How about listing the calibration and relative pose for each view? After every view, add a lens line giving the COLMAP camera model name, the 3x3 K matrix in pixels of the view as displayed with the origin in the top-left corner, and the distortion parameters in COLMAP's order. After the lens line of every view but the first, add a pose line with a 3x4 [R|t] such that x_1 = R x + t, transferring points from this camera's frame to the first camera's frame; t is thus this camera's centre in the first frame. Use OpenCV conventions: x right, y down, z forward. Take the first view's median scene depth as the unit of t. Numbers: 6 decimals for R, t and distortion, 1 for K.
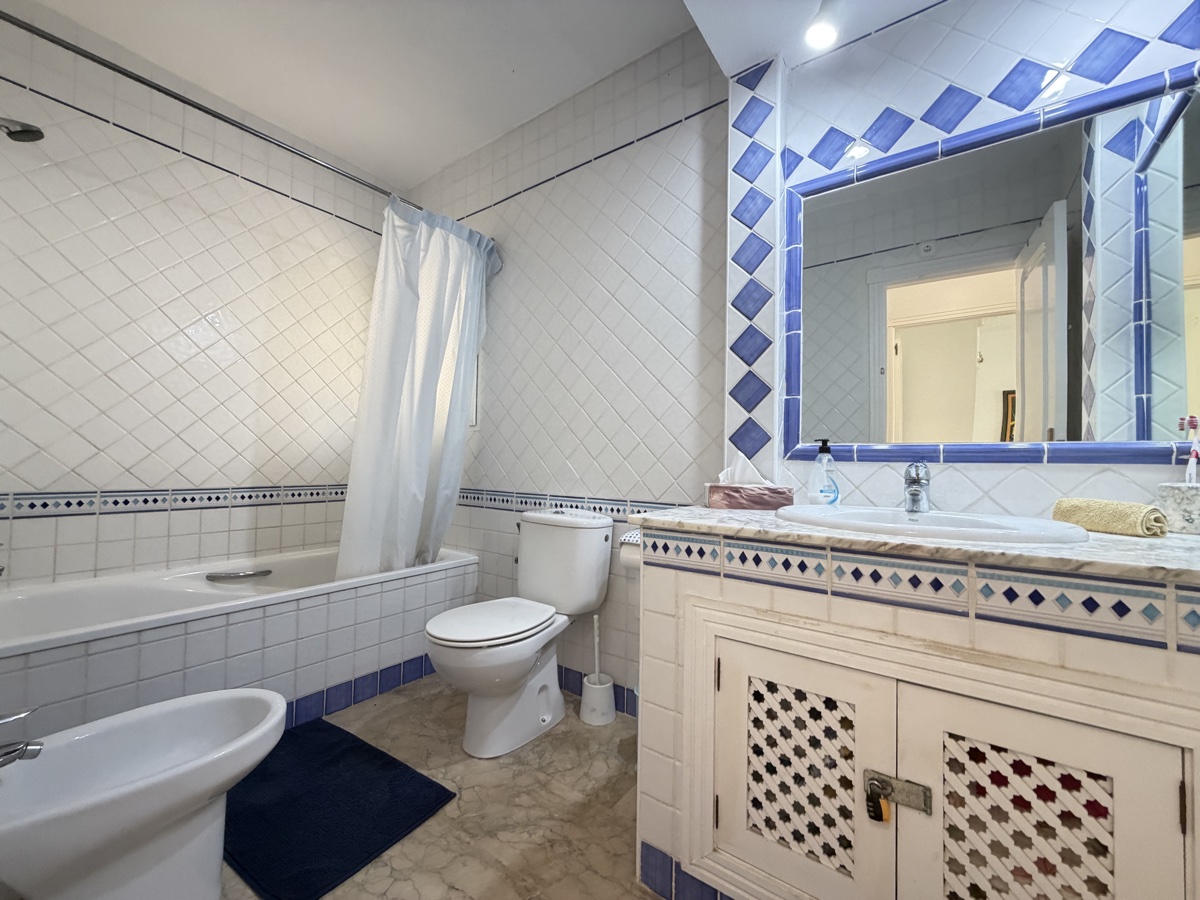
lens RADIAL K [[479.3, 0, 598.0], [0, 479.3, 451.9], [0, 0, 1]] dist [0.001091, -0.000429]
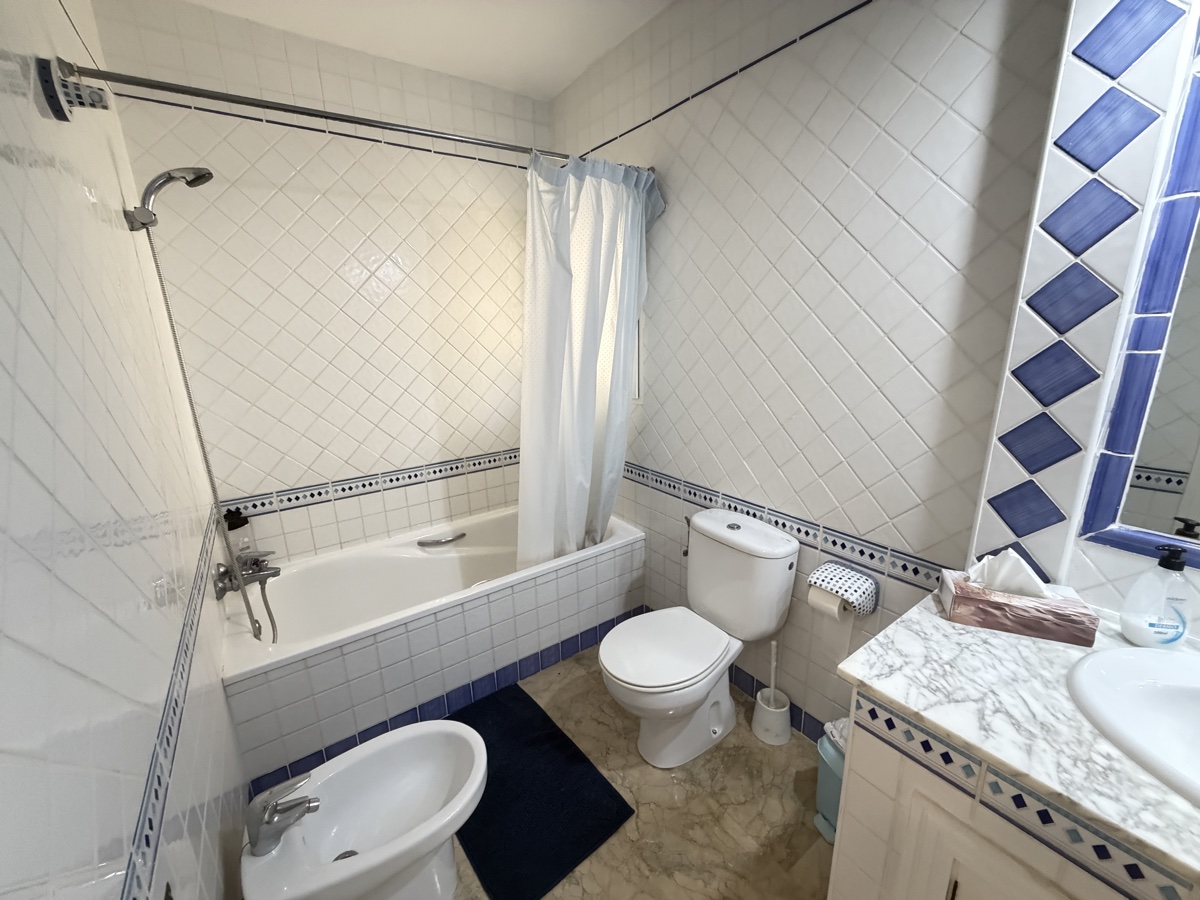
lens RADIAL K [[479.3, 0, 598.0], [0, 479.3, 451.9], [0, 0, 1]] dist [0.001091, -0.000429]
pose [[0.947424, 0.038243, -0.317687, -0.045301], [0.050452, 0.962560, 0.266334, -0.268631], [0.315978, -0.268359, 0.910023, 0.155014]]
